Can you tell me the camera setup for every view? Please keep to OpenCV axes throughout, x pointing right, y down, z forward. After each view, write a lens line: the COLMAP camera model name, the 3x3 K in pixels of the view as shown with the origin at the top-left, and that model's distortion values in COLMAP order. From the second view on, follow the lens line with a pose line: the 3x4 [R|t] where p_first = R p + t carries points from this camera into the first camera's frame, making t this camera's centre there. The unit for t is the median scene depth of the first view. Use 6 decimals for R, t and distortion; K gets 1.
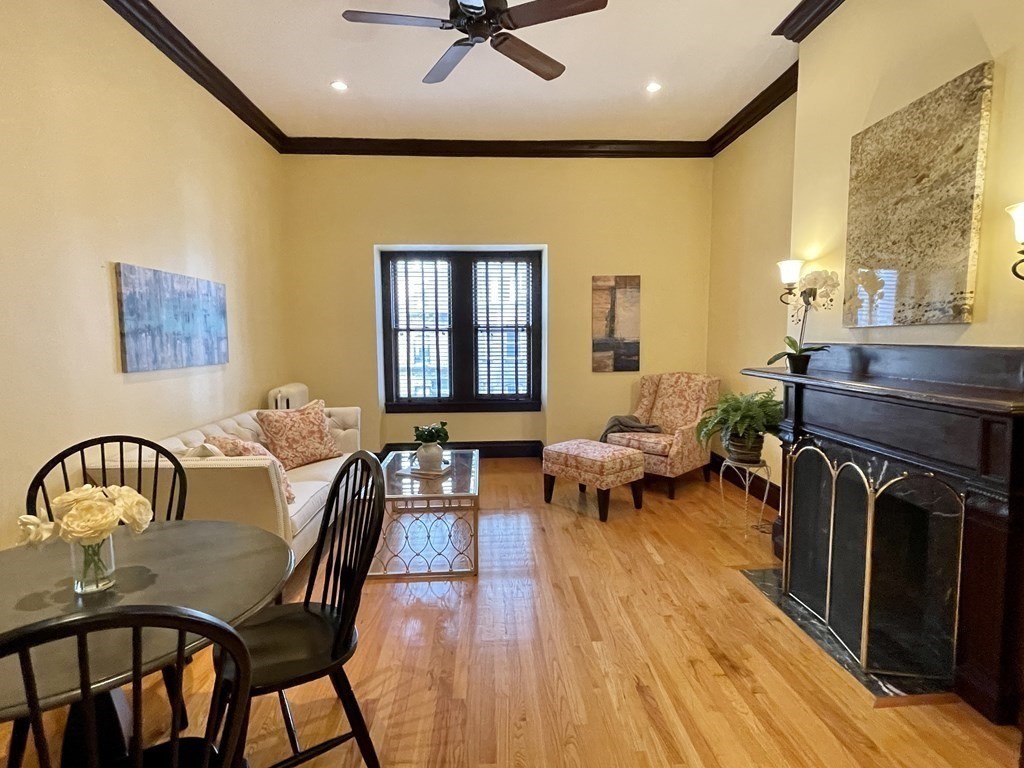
lens RADIAL K [[515.3, 0, 512.0], [0, 515.3, 384.0], [0, 0, 1]] dist [-0.002516, -0.000699]
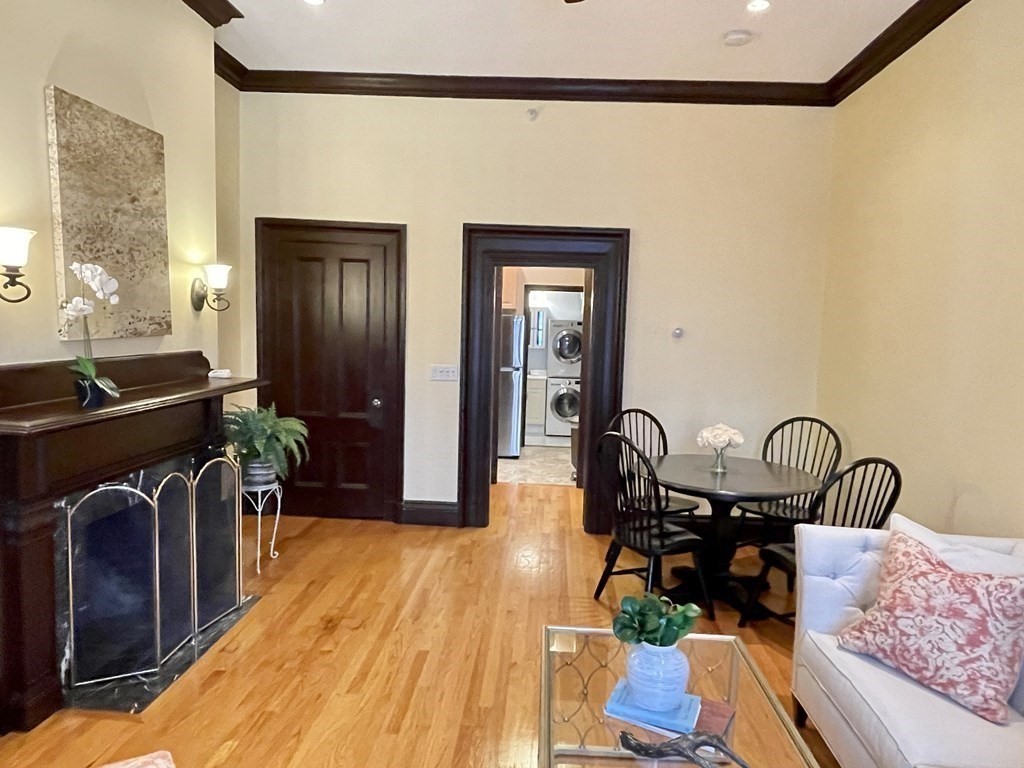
lens RADIAL K [[658.5, 0, 512.0], [0, 658.5, 384.0], [0, 0, 1]] dist [0.000035, -0.000016]
pose [[-0.993566, -0.035008, 0.107705, -0.100840], [-0.014391, 0.982343, 0.186536, -0.206276], [-0.112334, 0.183786, -0.976526, 1.645158]]
